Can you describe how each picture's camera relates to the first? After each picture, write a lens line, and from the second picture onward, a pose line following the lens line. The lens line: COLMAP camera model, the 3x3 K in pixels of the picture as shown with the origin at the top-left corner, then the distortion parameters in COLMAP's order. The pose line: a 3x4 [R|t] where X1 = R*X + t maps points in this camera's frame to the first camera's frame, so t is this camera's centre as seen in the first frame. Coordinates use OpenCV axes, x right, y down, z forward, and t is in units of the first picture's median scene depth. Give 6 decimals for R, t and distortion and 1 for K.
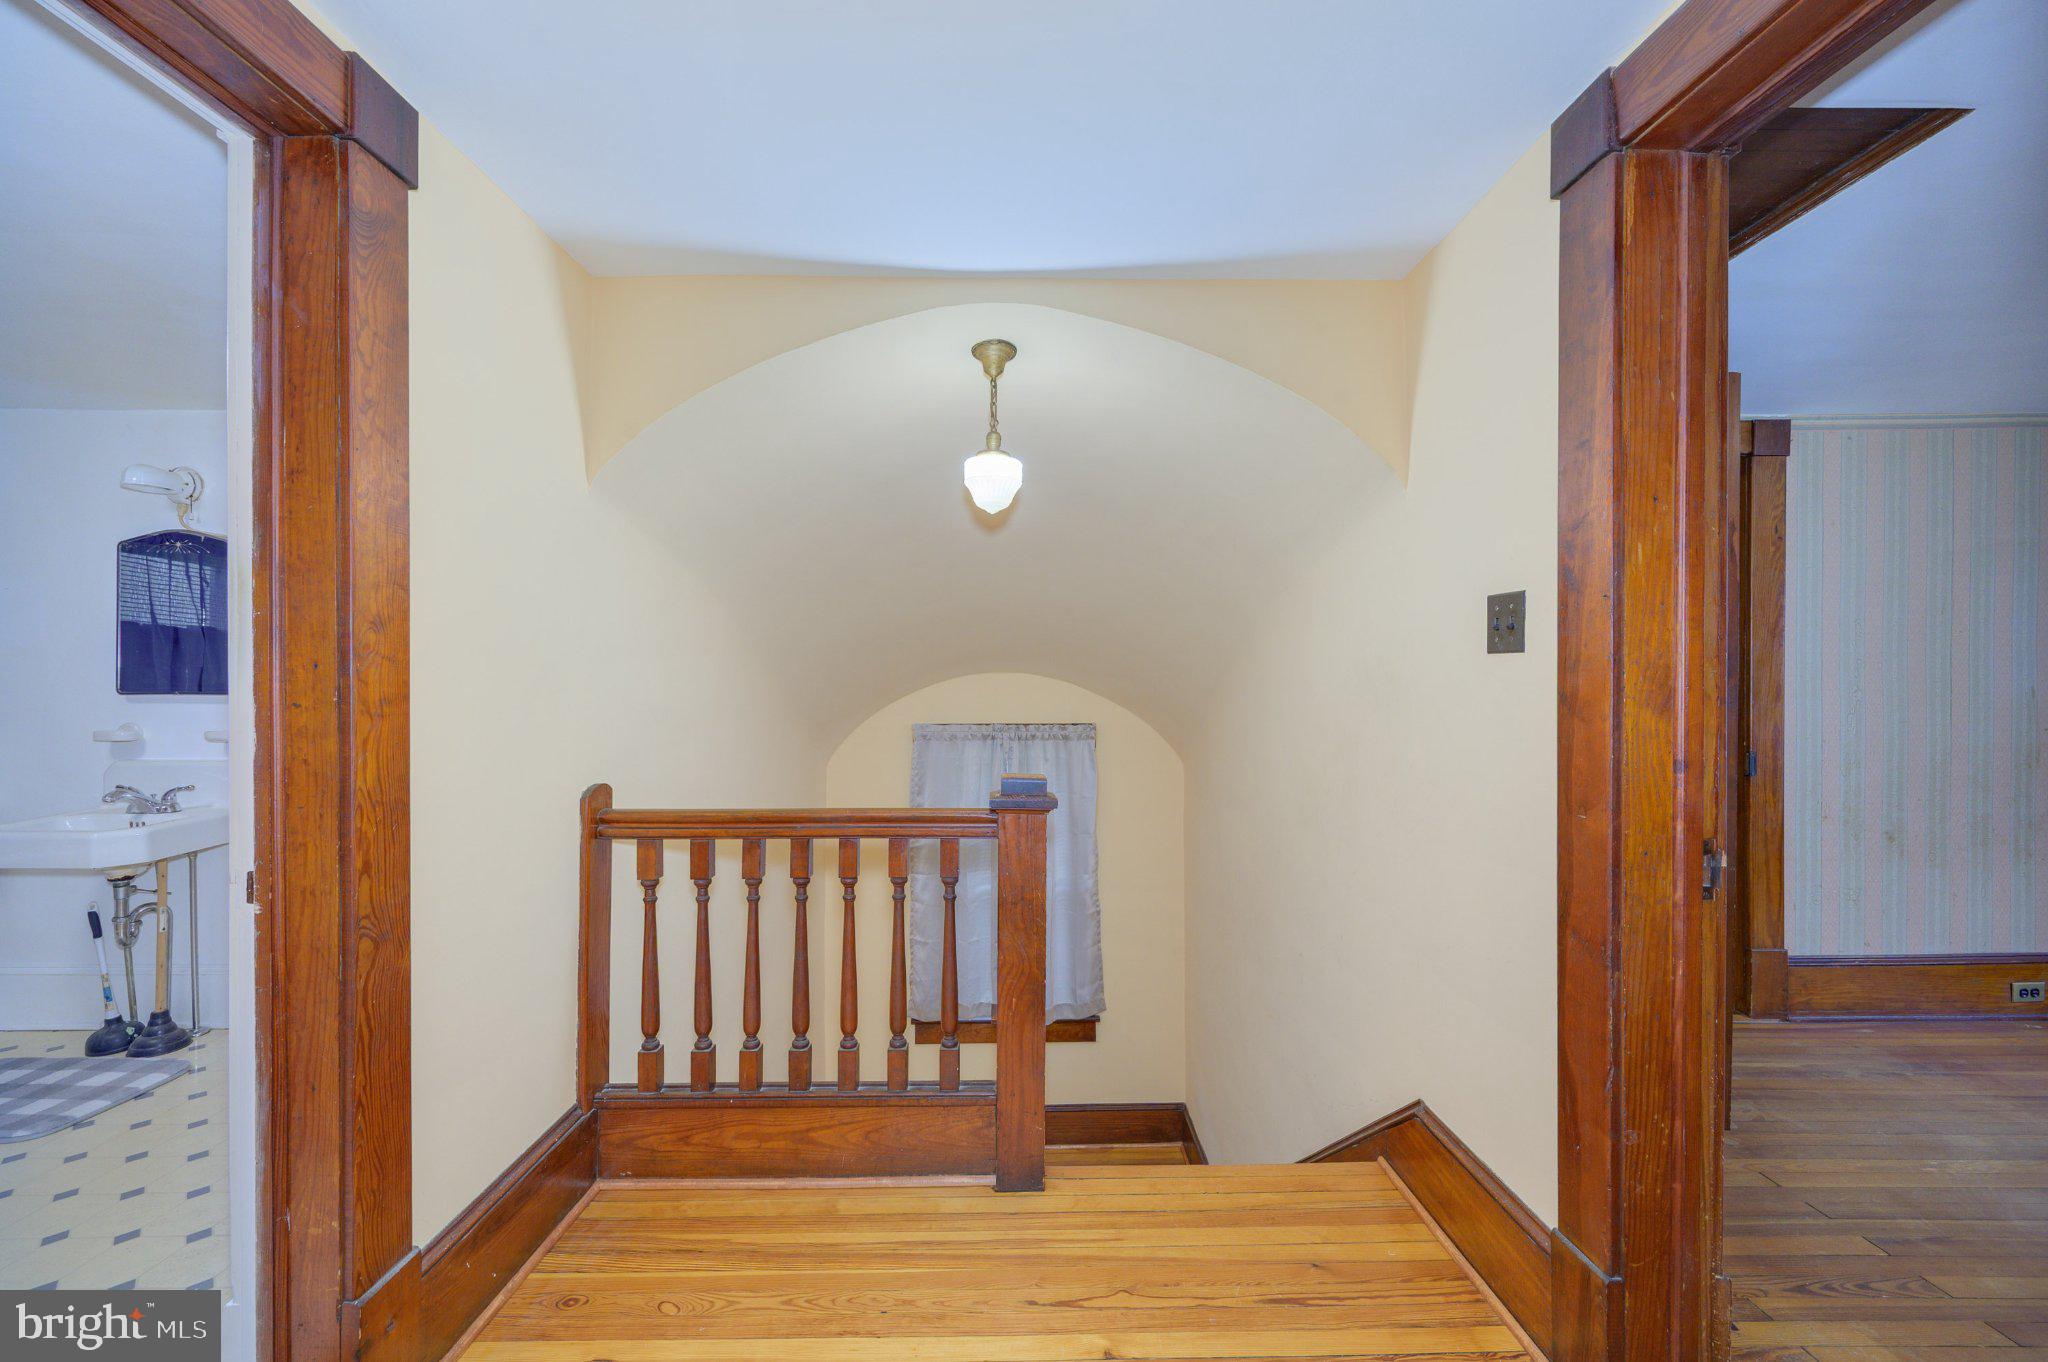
lens RADIAL K [[828.3, 0, 1024.0], [0, 828.3, 681.0], [0, 0, 1]] dist [-0.003198, 0.000184]
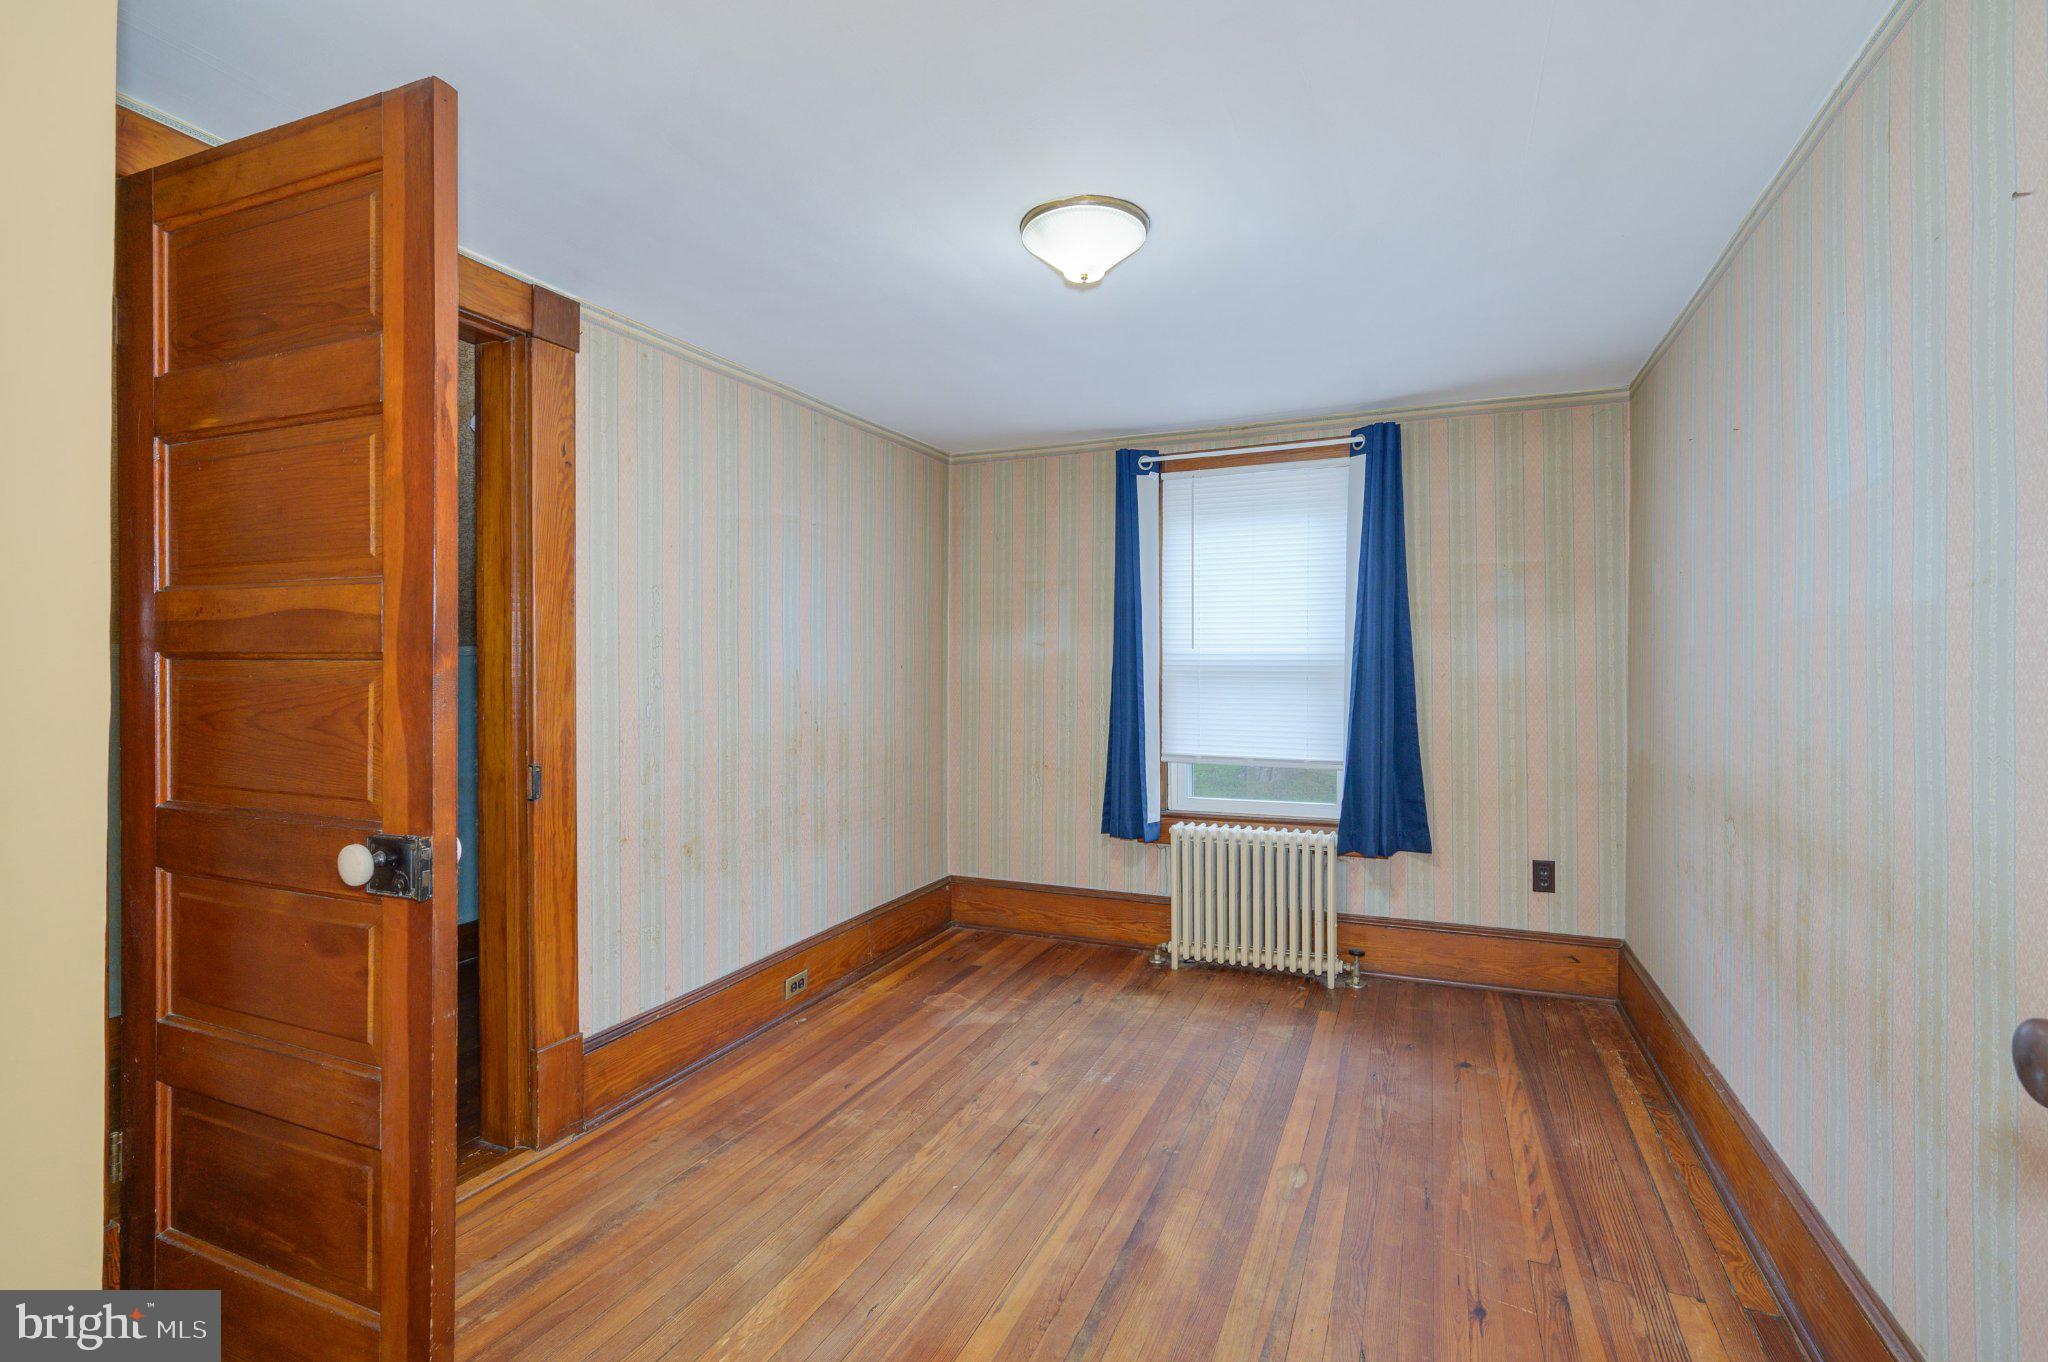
lens RADIAL K [[908.9, 0, 1022.7], [0, 908.9, 671.6], [0, 0, 1]] dist [-0.001603, -0.000683]
pose [[0.413396, -0.003854, 0.910543, 0.357486], [0.008612, 0.999963, 0.000322, 0.011086], [-0.910511, 0.007708, 0.413414, 0.314450]]
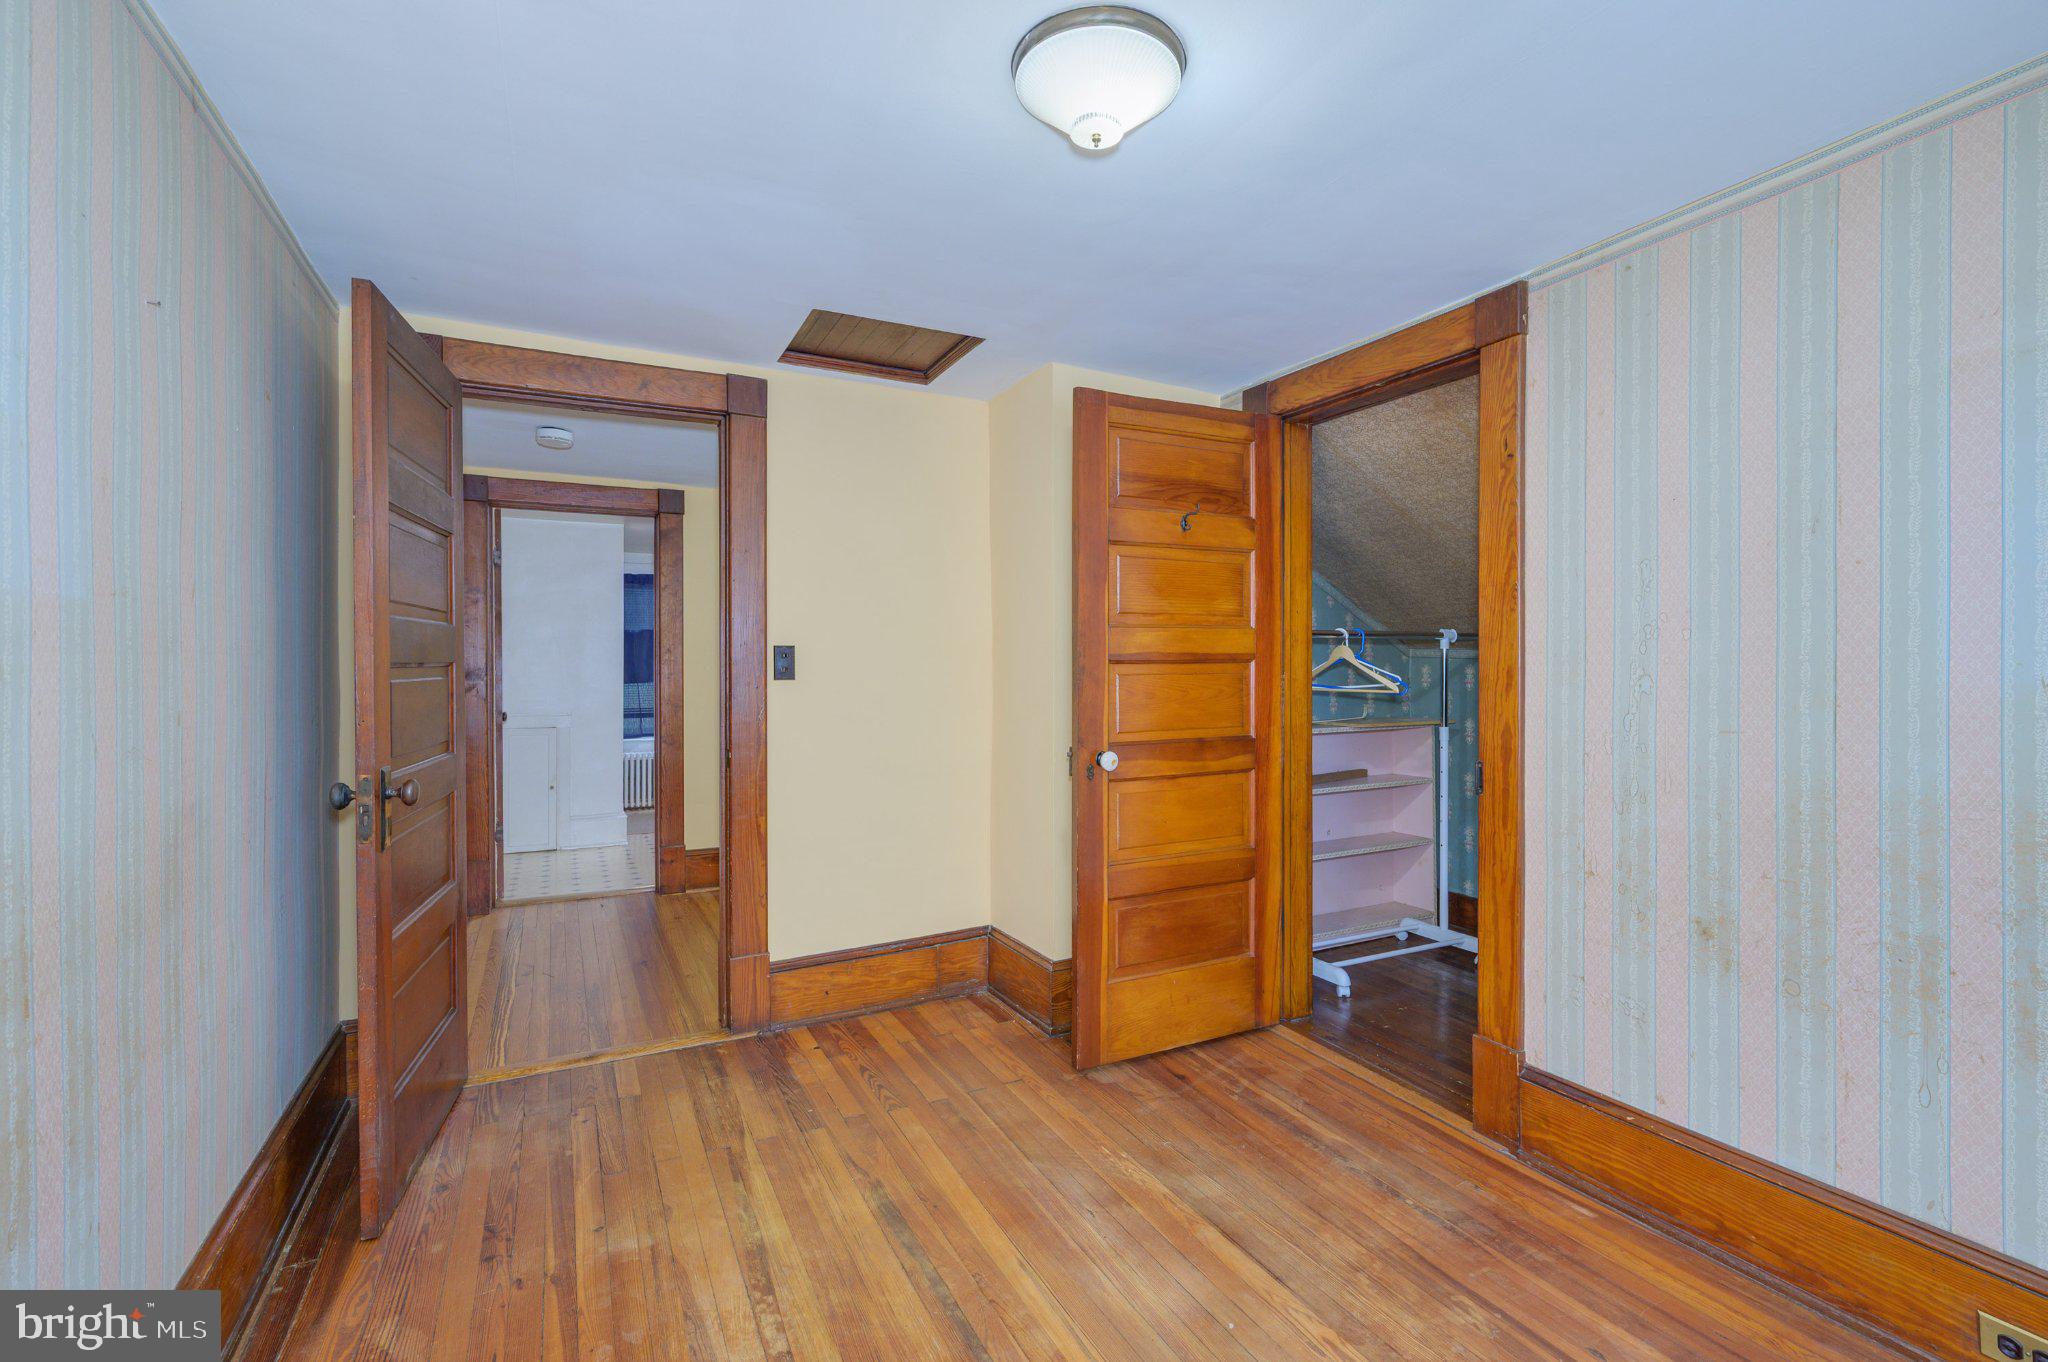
lens RADIAL K [[908.9, 0, 1022.7], [0, 908.9, 671.6], [0, 0, 1]] dist [-0.001603, -0.000683]
pose [[0.446454, 0.003957, -0.894798, 1.412930], [-0.005945, 0.999981, 0.001456, 0.009940], [0.894787, 0.004670, 0.446469, 0.292069]]
